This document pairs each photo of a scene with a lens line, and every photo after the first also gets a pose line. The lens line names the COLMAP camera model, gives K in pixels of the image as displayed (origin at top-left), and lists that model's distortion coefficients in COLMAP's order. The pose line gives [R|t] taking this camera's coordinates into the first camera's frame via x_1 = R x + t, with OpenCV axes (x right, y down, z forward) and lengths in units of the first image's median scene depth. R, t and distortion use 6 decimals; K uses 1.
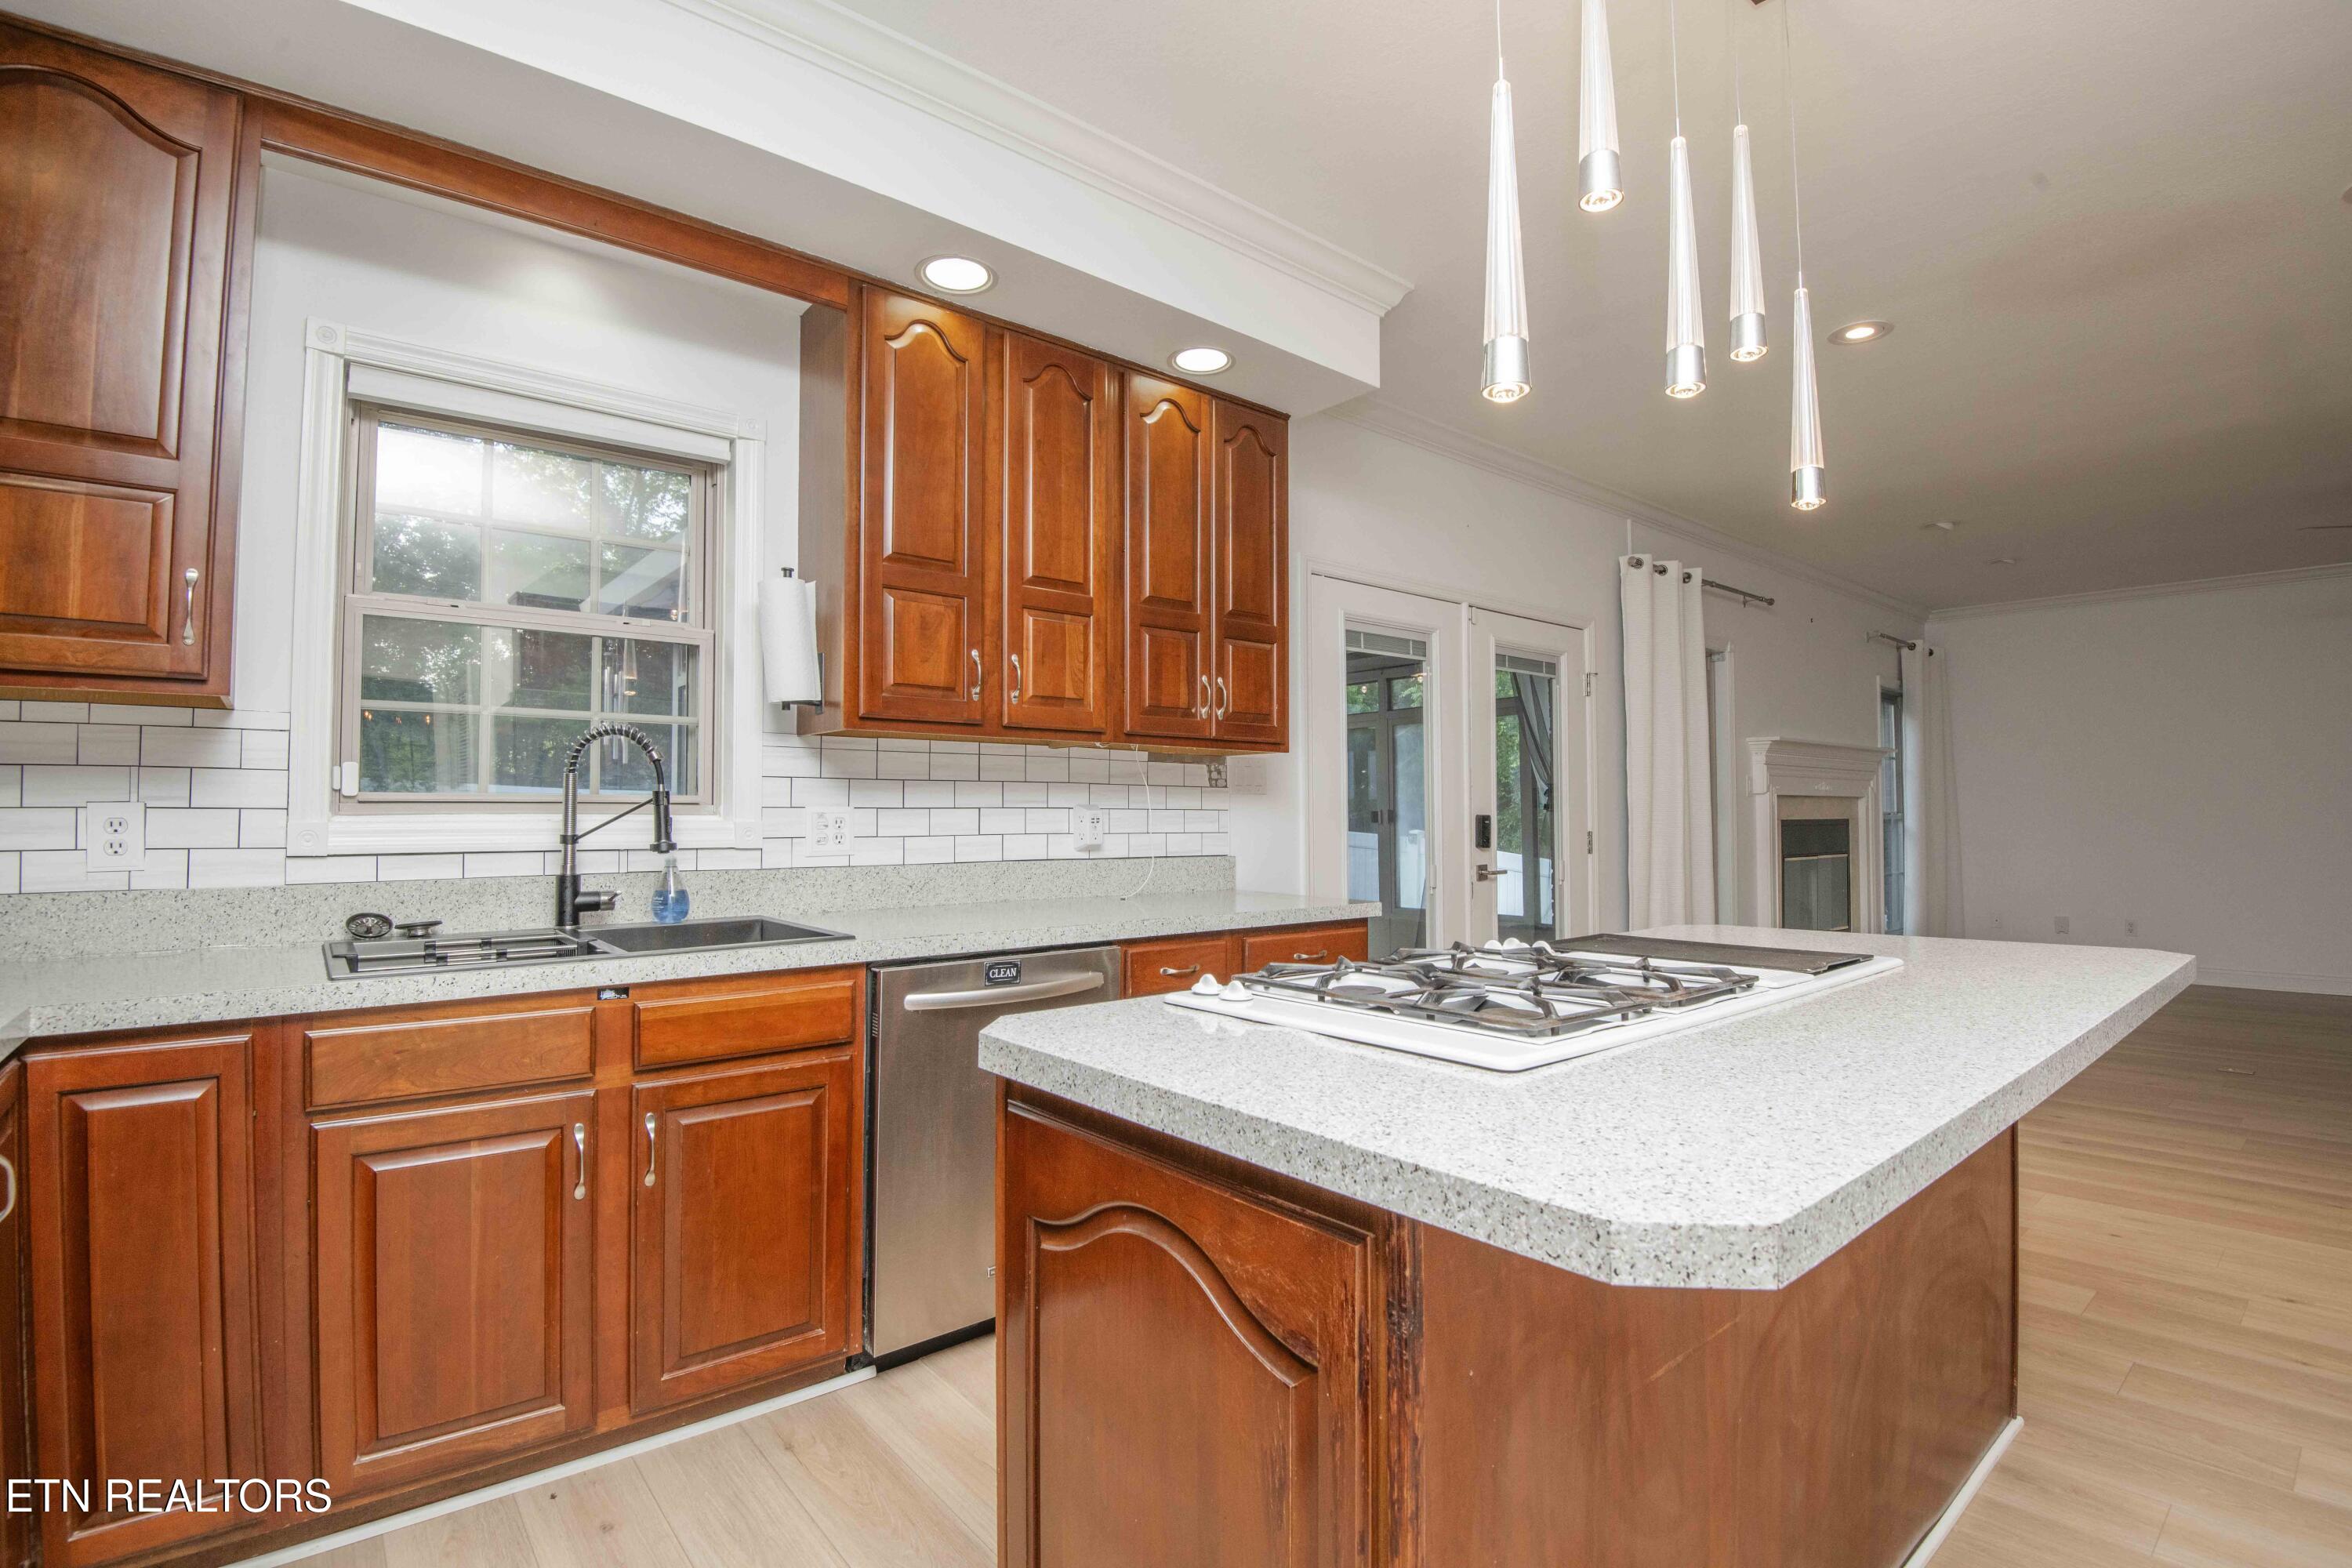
lens RADIAL K [[1080.5, 0, 1172.1], [0, 1080.5, 787.3], [0, 0, 1]] dist [-0.029422, -0.010393]
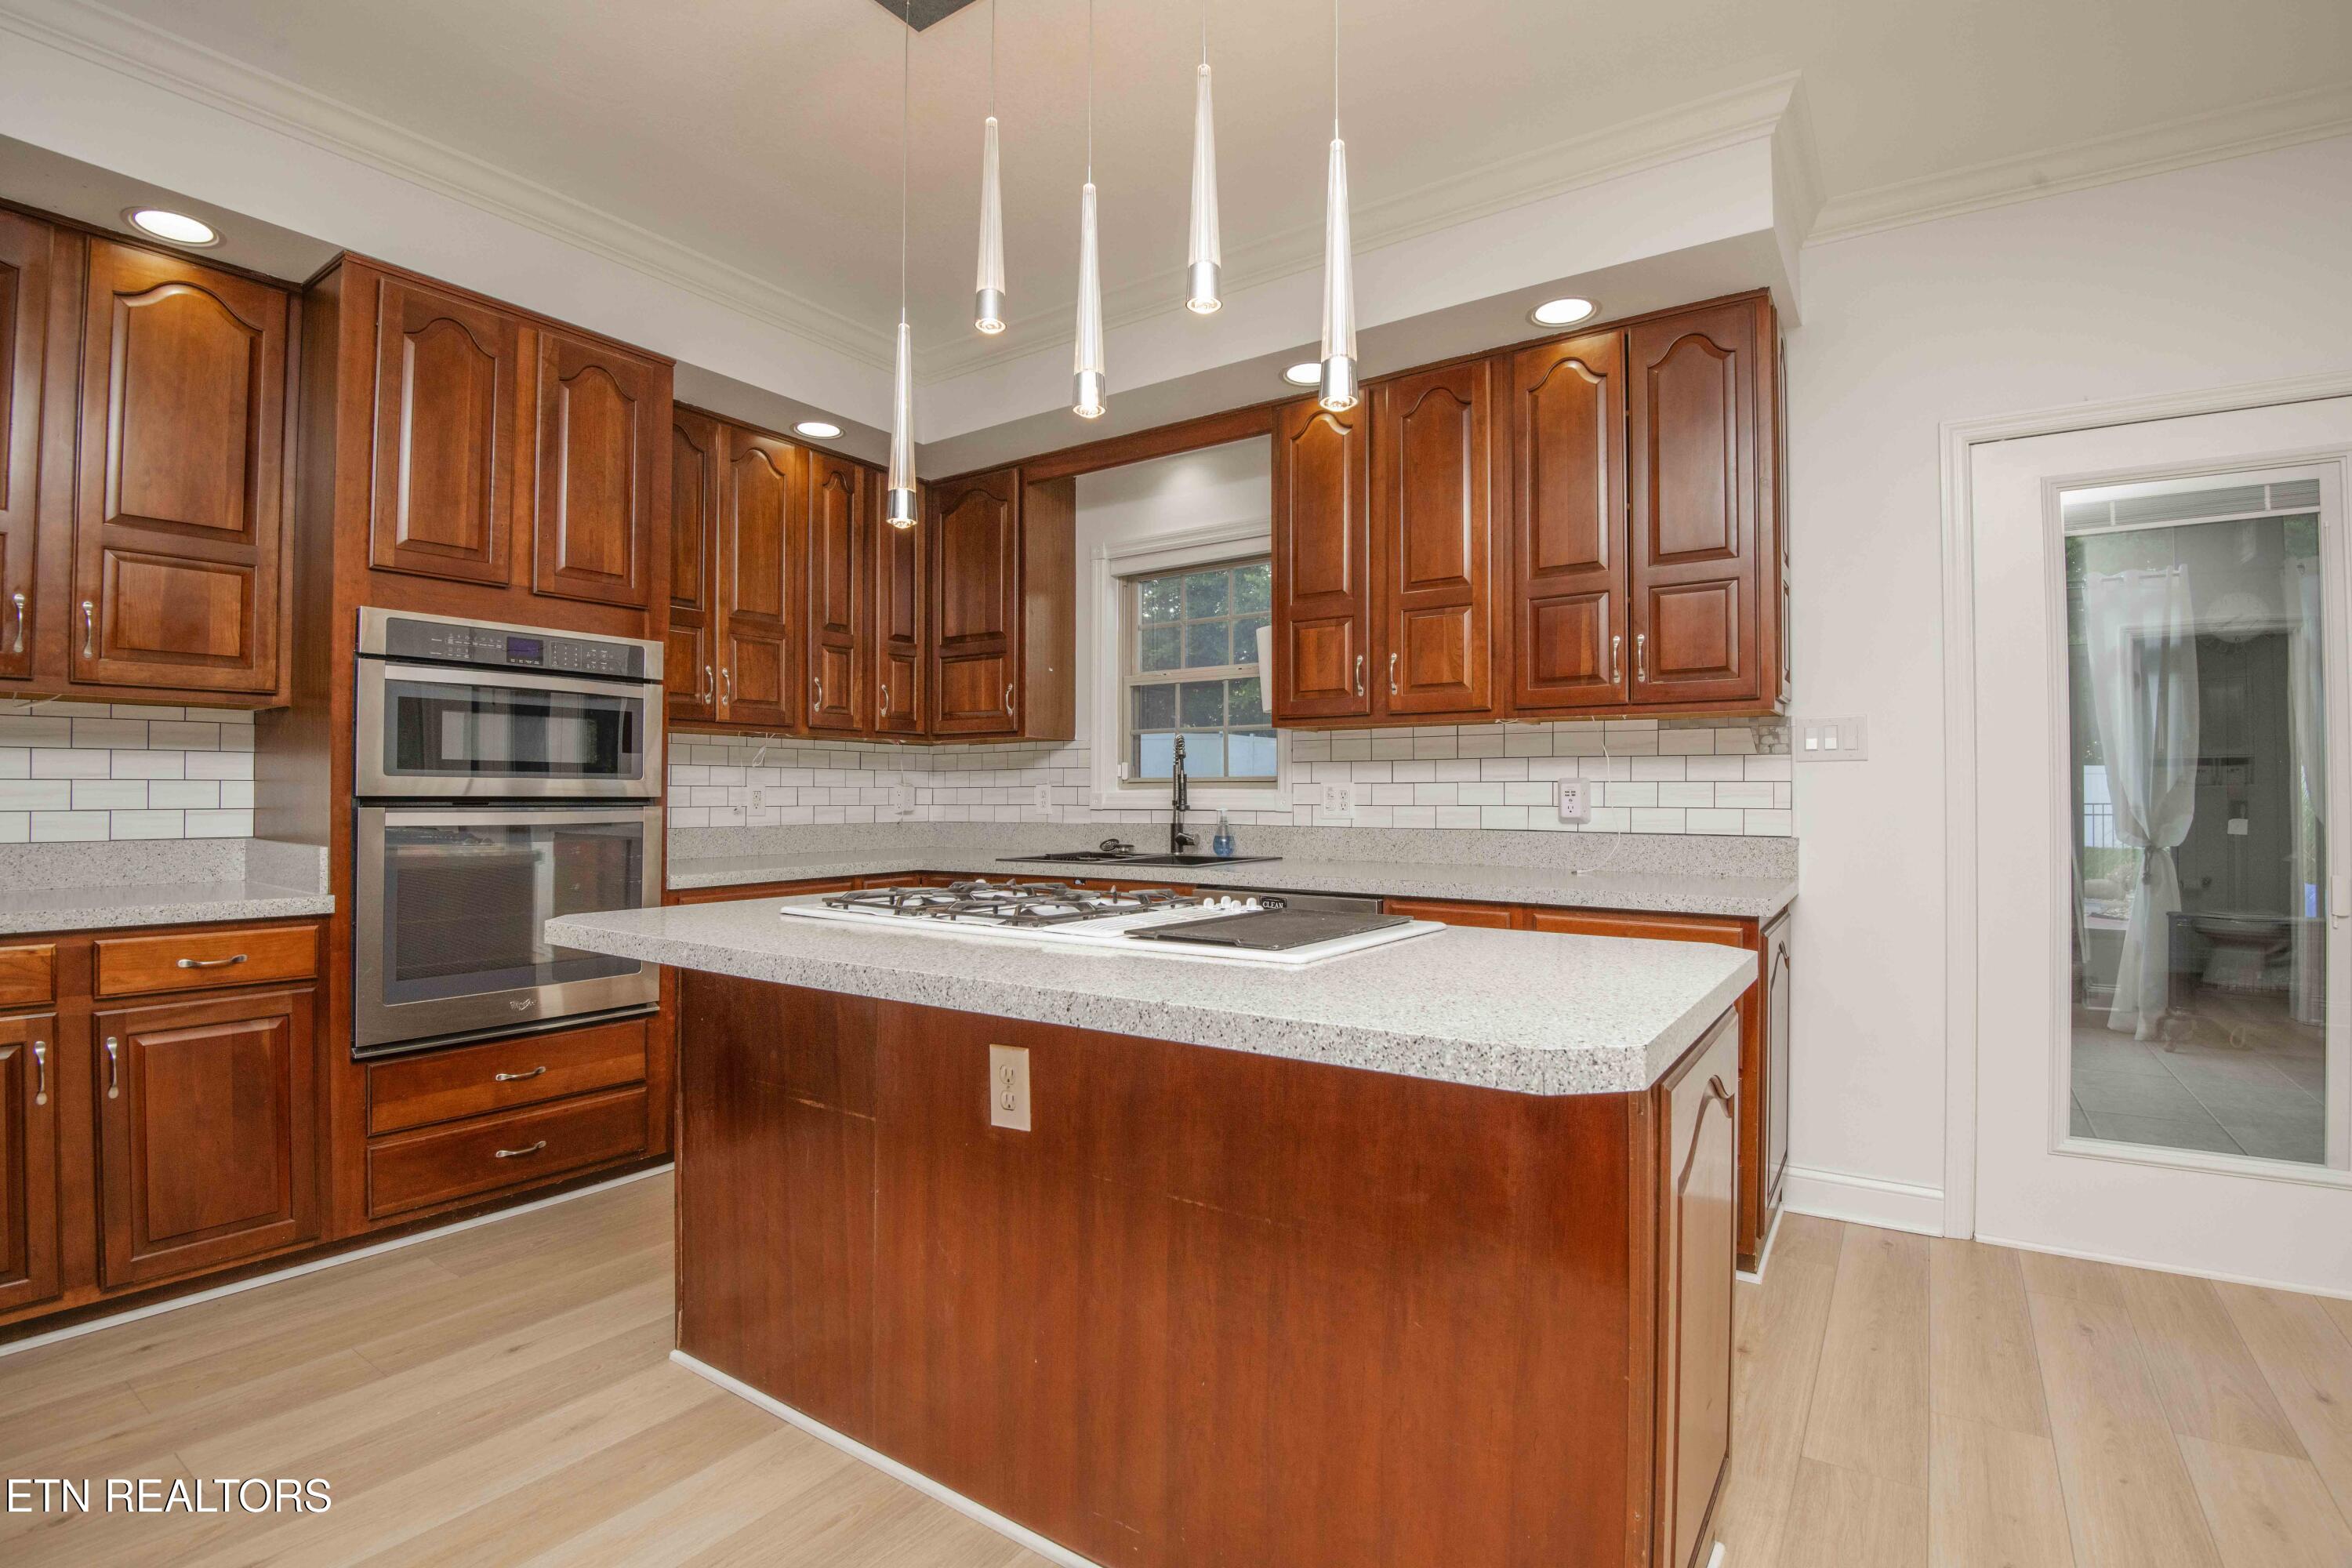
lens RADIAL K [[1080.5, 0, 1192.0], [0, 1080.5, 784.3], [0, 0, 1]] dist [-0.029422, -0.010393]
pose [[0.277063, -0.007930, -0.960819, 0.957223], [0.024014, 0.999711, -0.001326, 0.018481], [0.960552, -0.022706, 0.277173, 0.464581]]
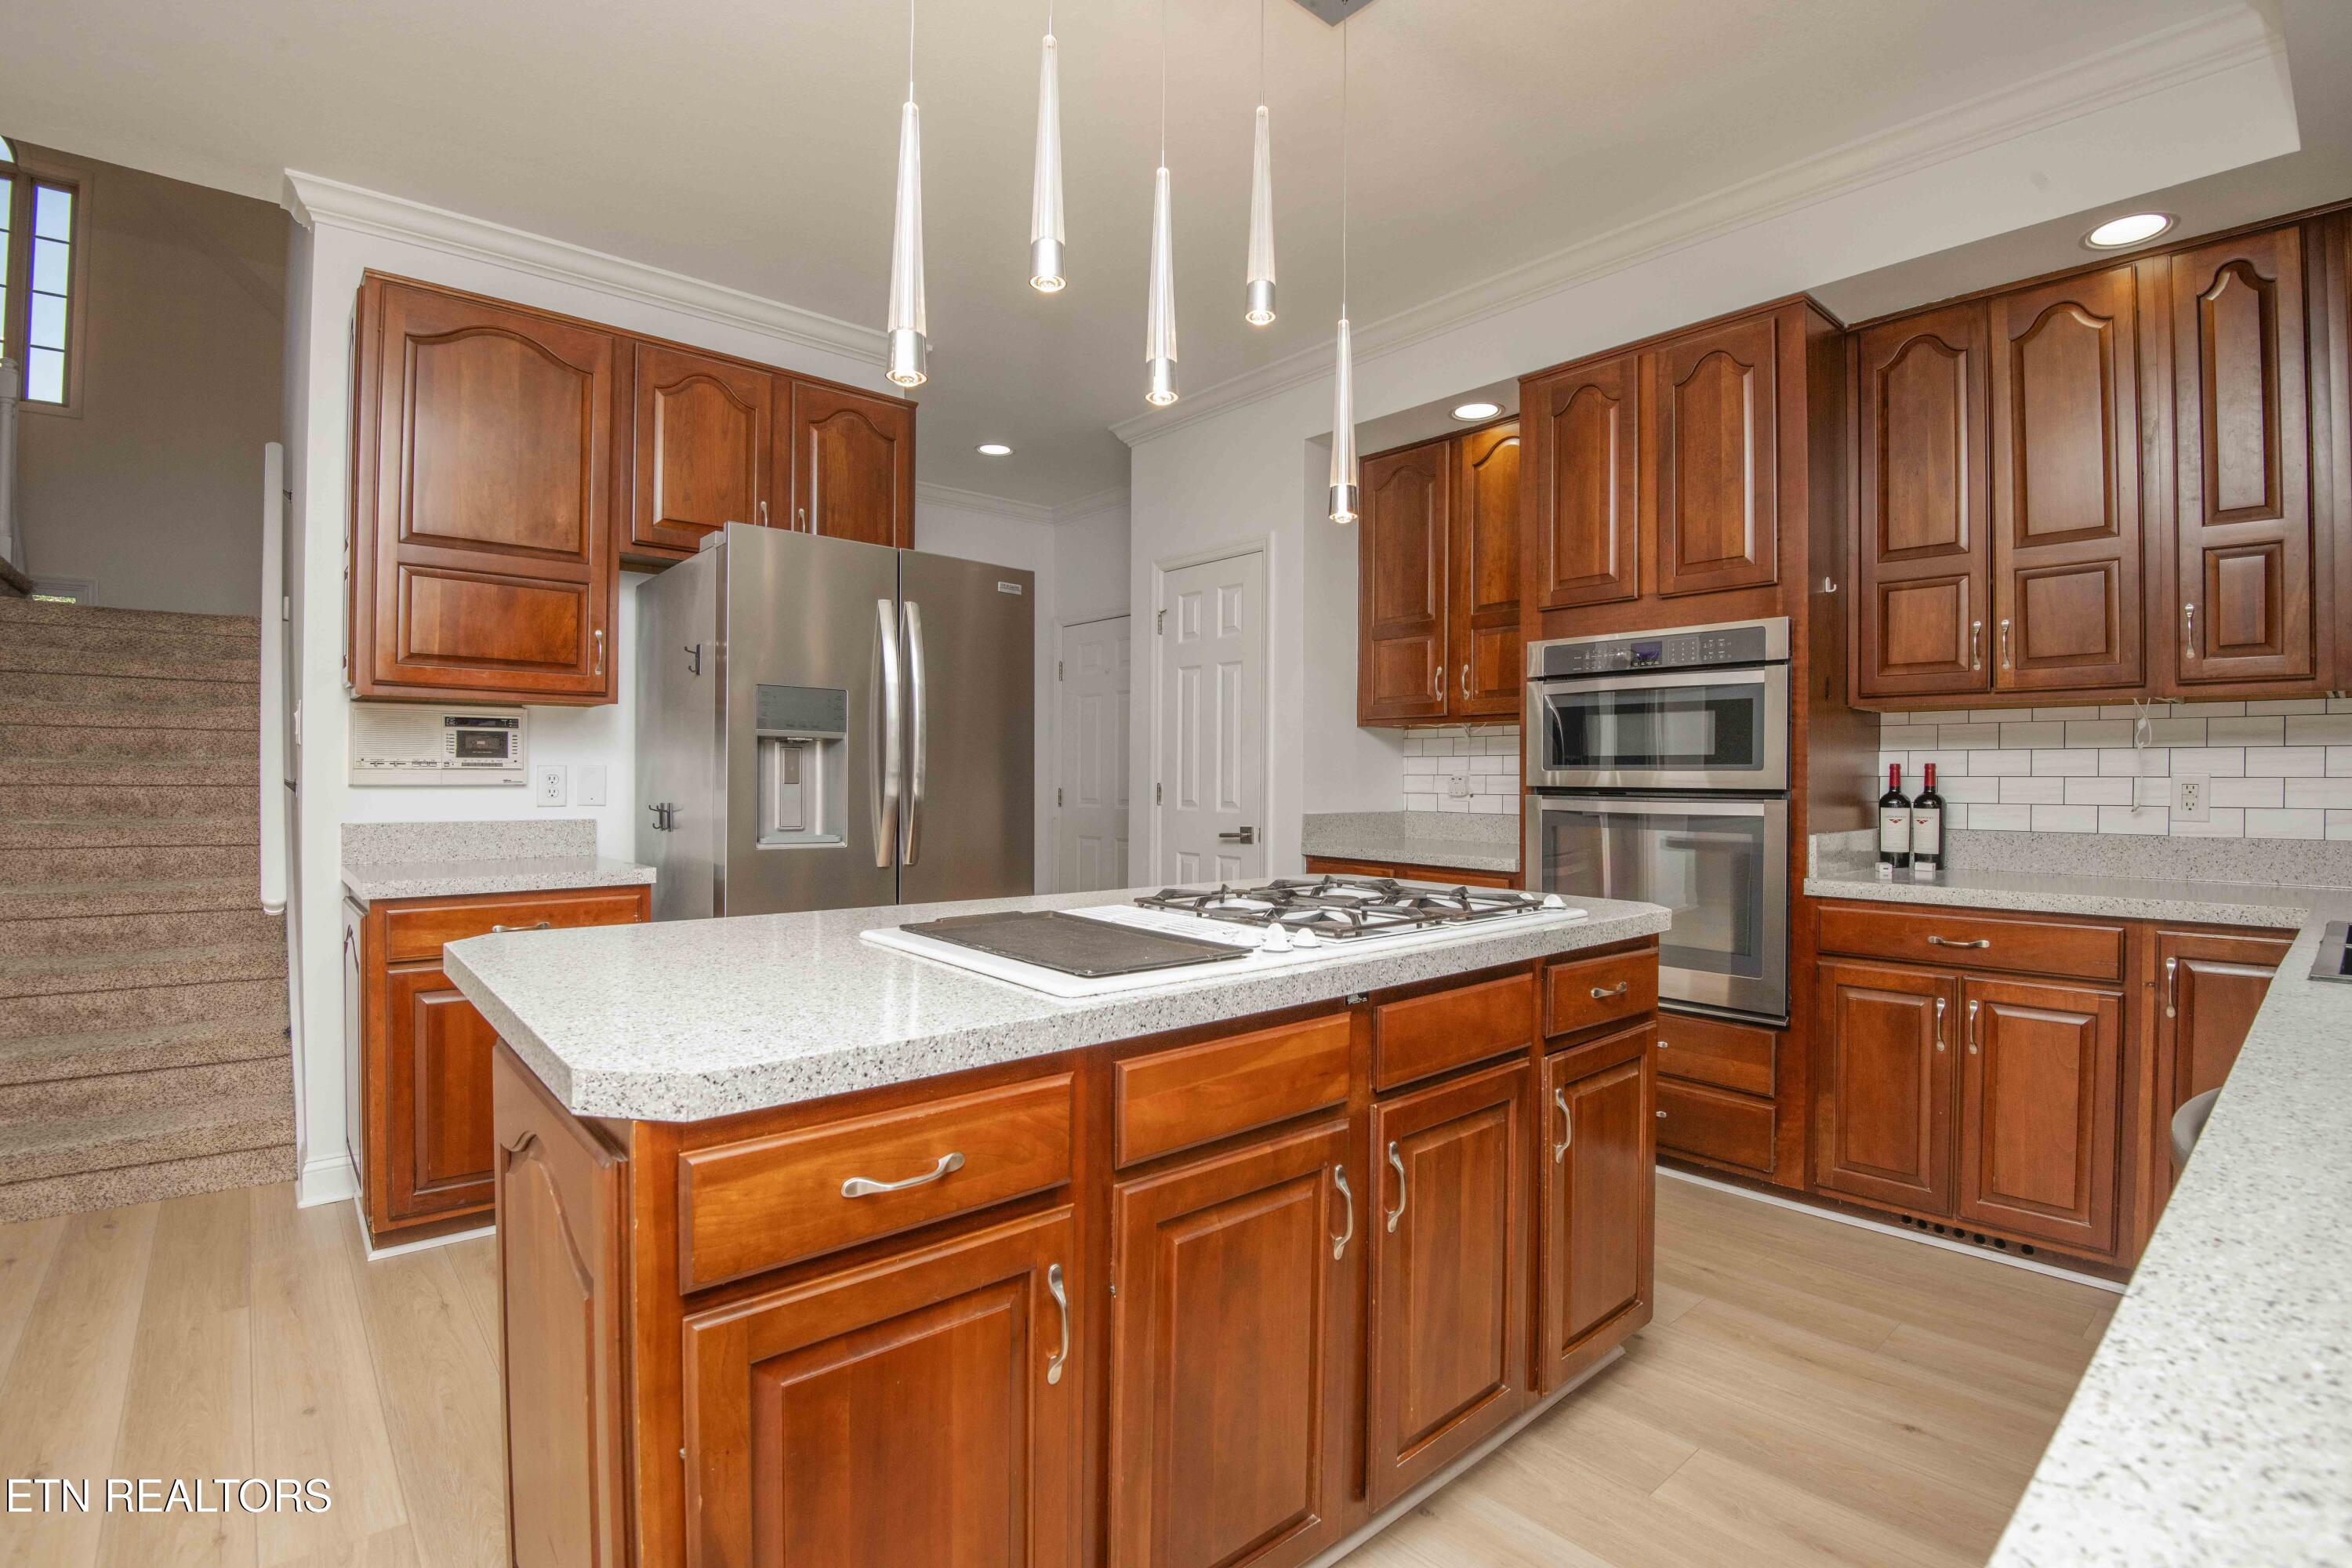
lens RADIAL K [[1080.5, 0, 1185.6], [0, 1080.5, 791.9], [0, 0, 1]] dist [-0.029422, -0.010393]
pose [[-0.999659, -0.004416, -0.025731, 0.291253], [-0.003999, 0.999860, -0.016221, 0.038707], [0.025799, -0.016112, -0.999537, 1.259554]]
